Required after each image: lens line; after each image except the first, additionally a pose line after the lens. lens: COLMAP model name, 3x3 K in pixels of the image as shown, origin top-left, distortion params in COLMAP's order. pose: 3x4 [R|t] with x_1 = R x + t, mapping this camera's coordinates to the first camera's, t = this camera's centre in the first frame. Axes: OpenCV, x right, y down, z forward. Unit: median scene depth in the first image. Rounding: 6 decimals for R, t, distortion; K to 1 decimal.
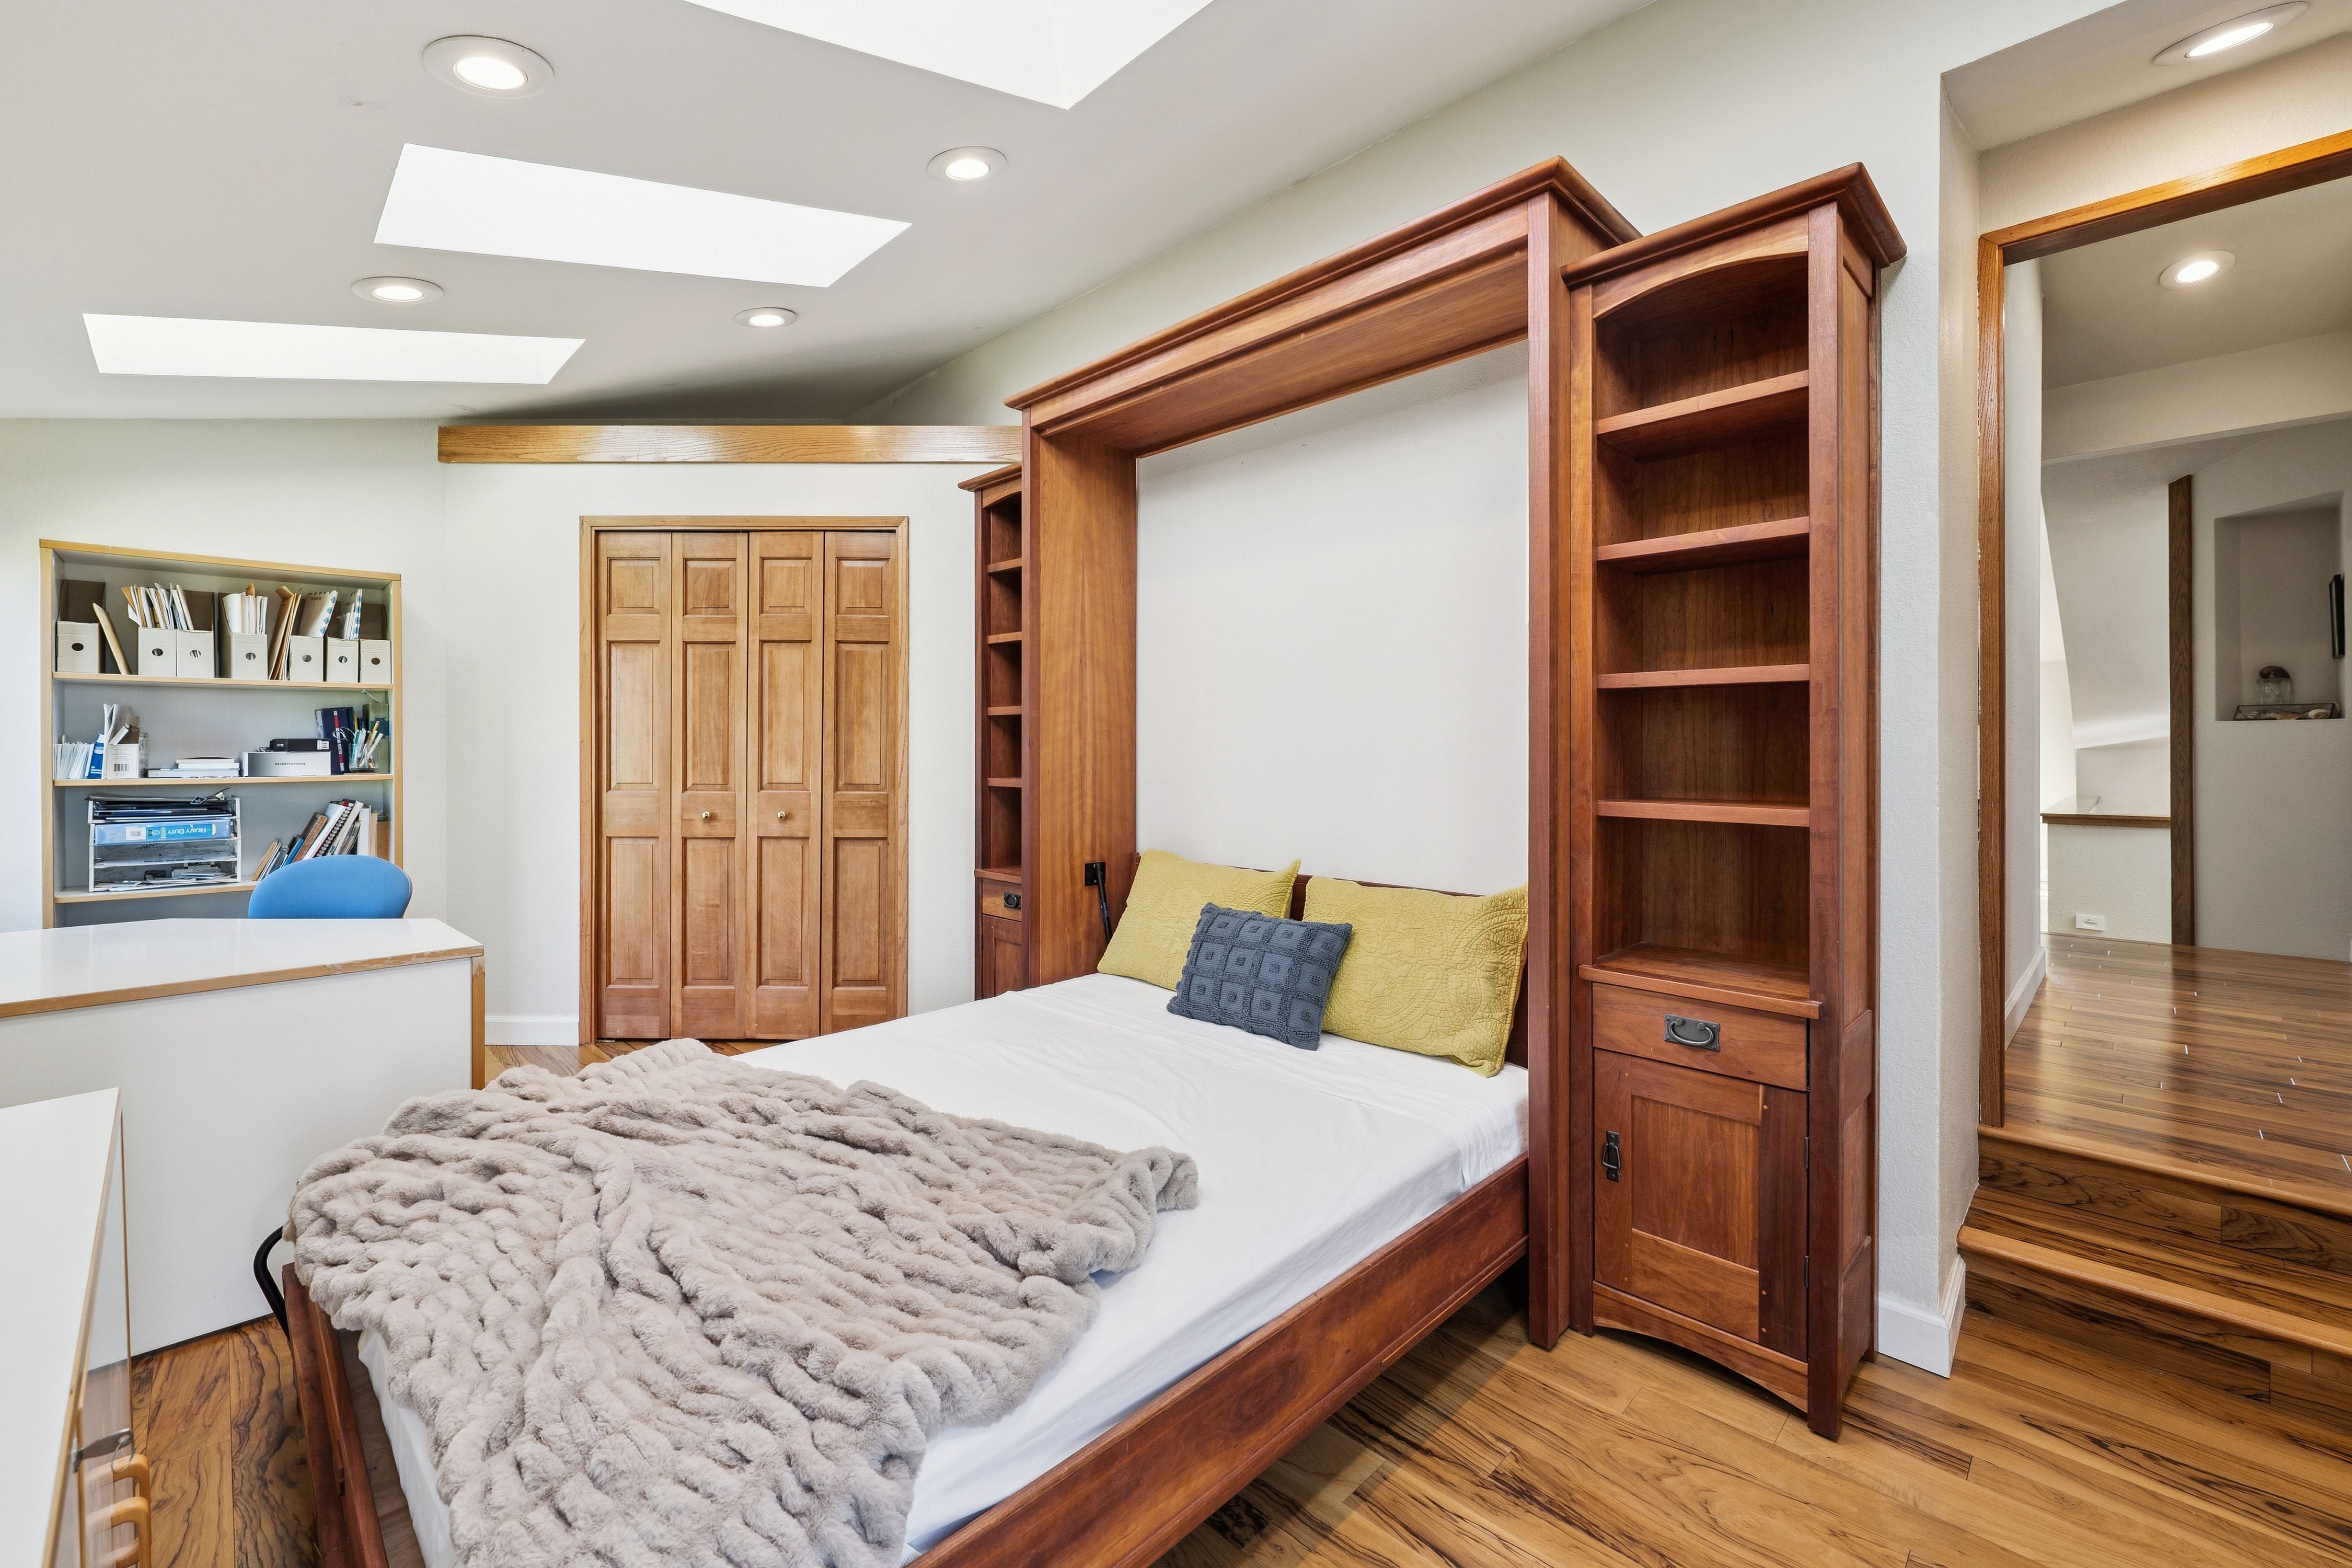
lens RADIAL K [[981.3, 0, 1182.8], [0, 981.3, 763.1], [0, 0, 1]] dist [0.002250, 0.000002]
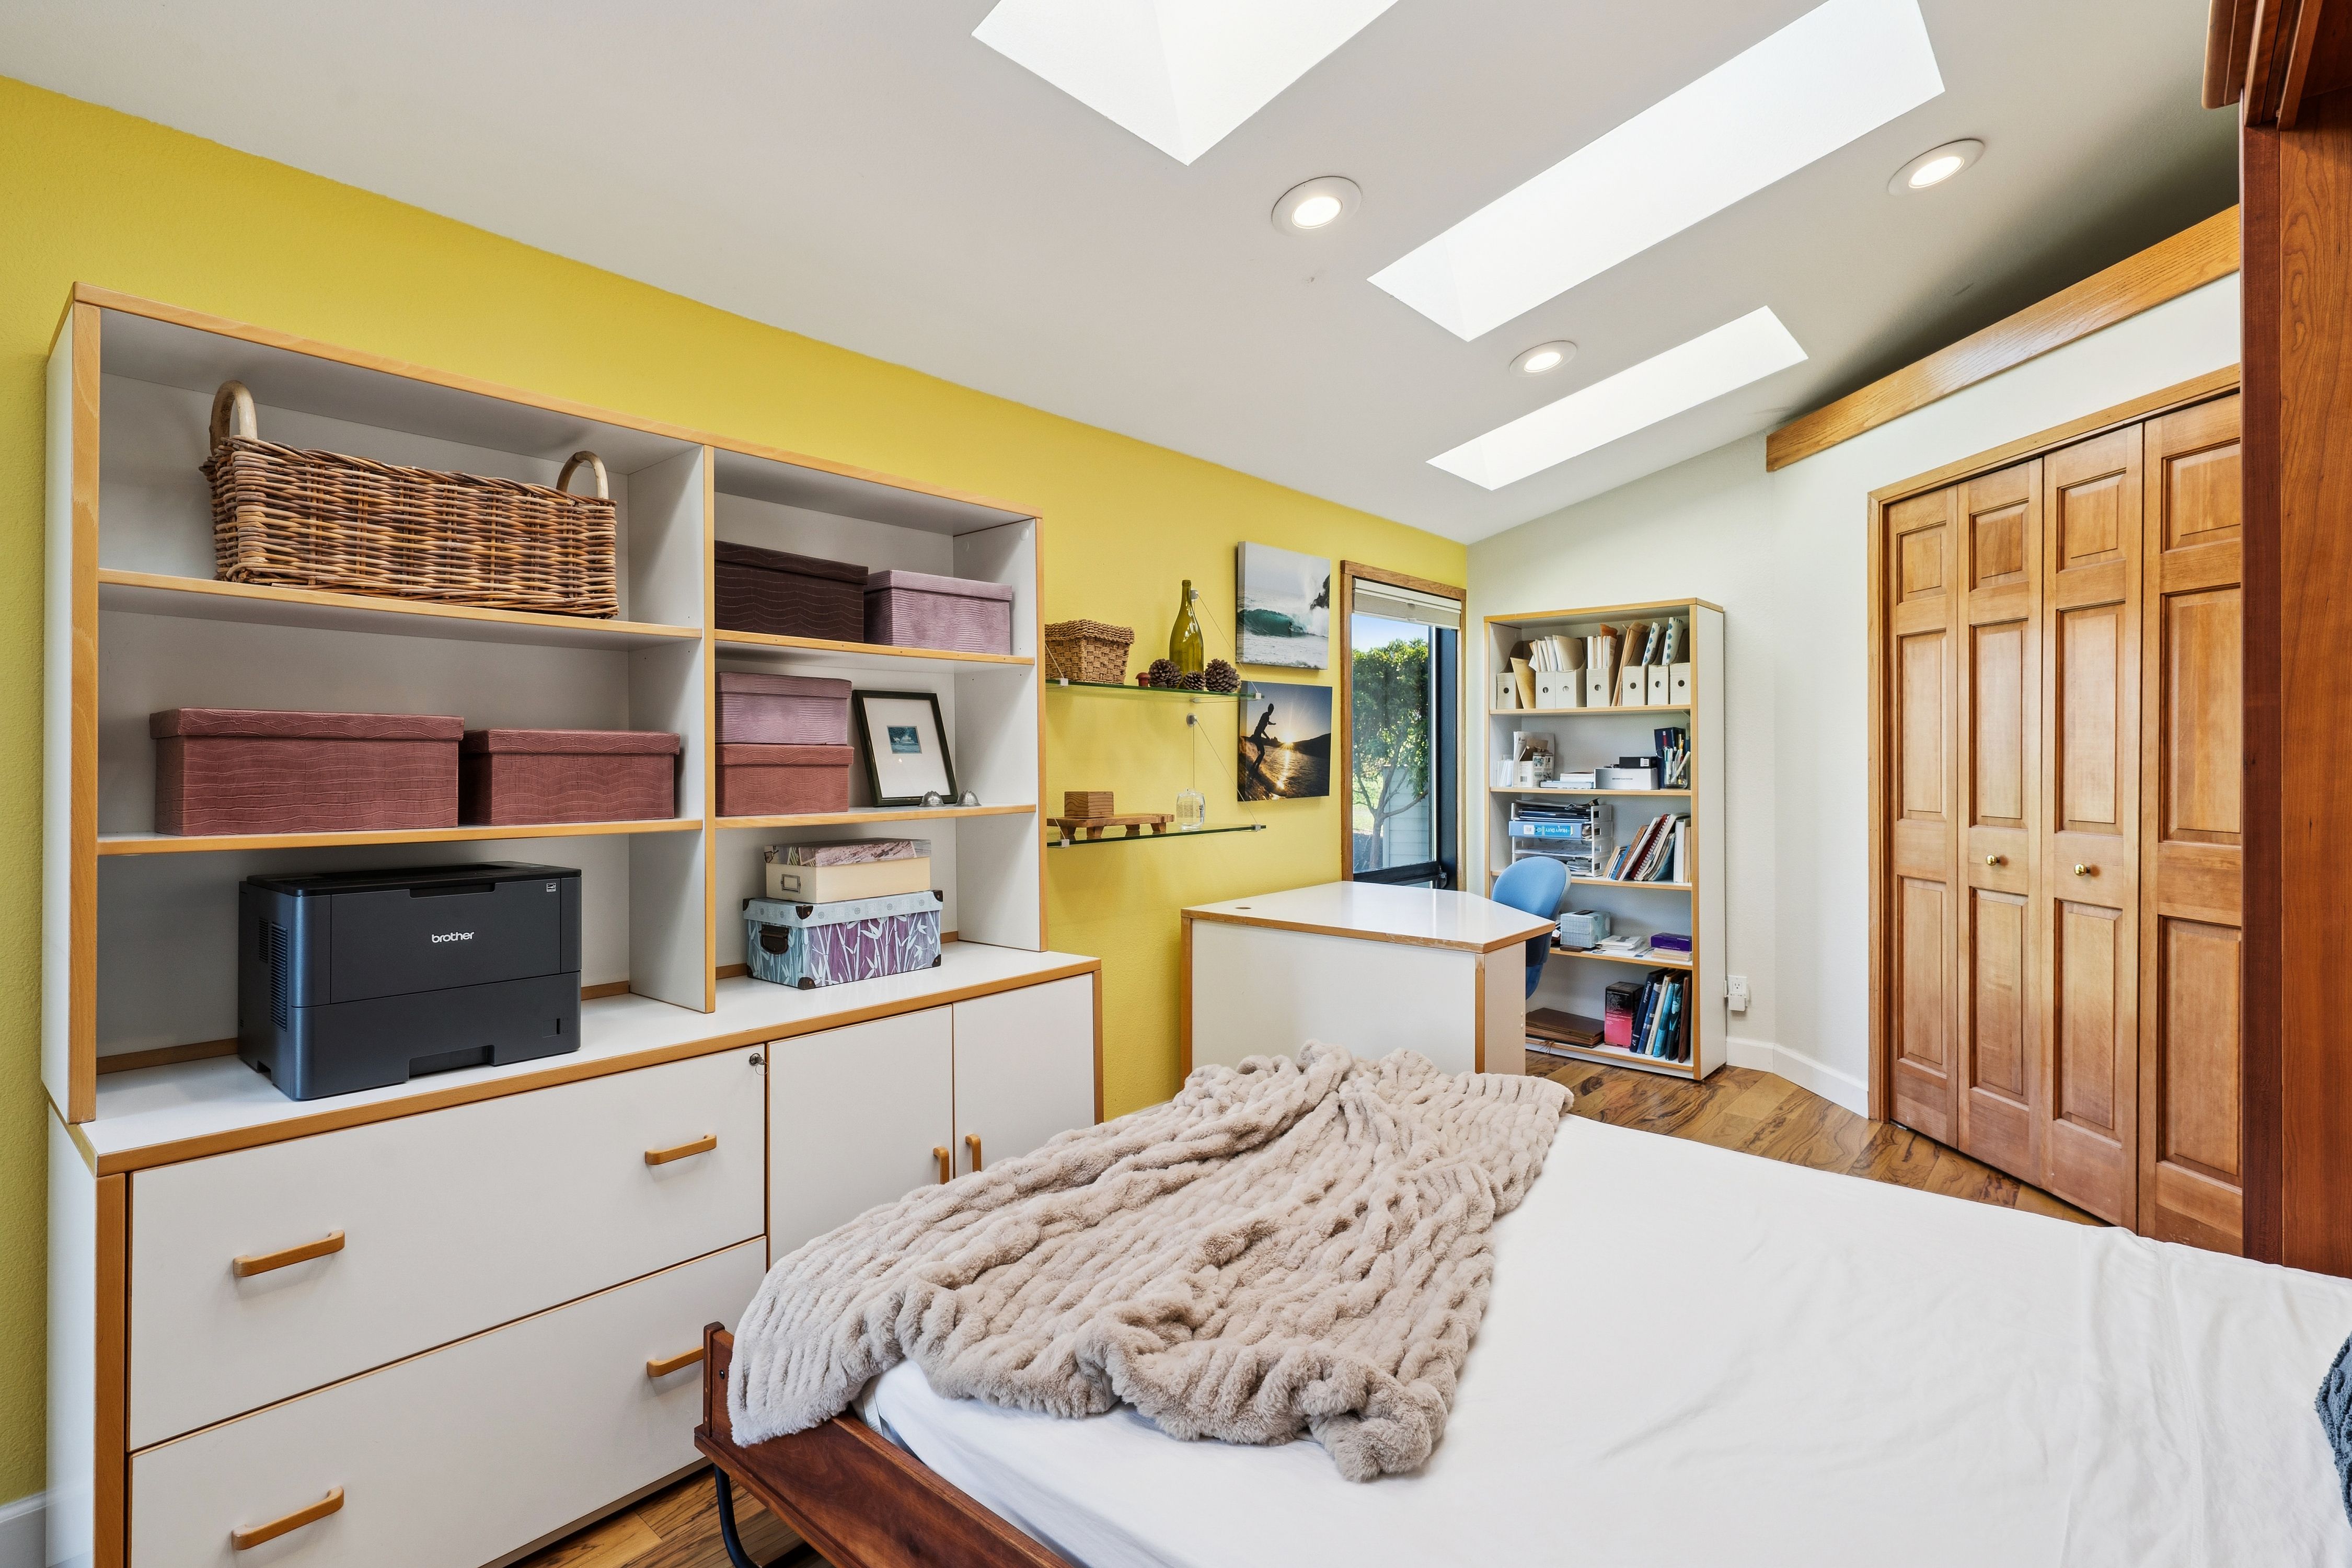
lens RADIAL K [[1113.6, 0, 1181.6], [0, 1113.6, 766.3], [0, 0, 1]] dist [0.015224, -0.001419]
pose [[0.065127, 0.006435, -0.997856, 0.309844], [-0.020159, 0.999784, 0.005131, -0.008531], [0.997673, 0.019781, 0.065243, 0.347843]]
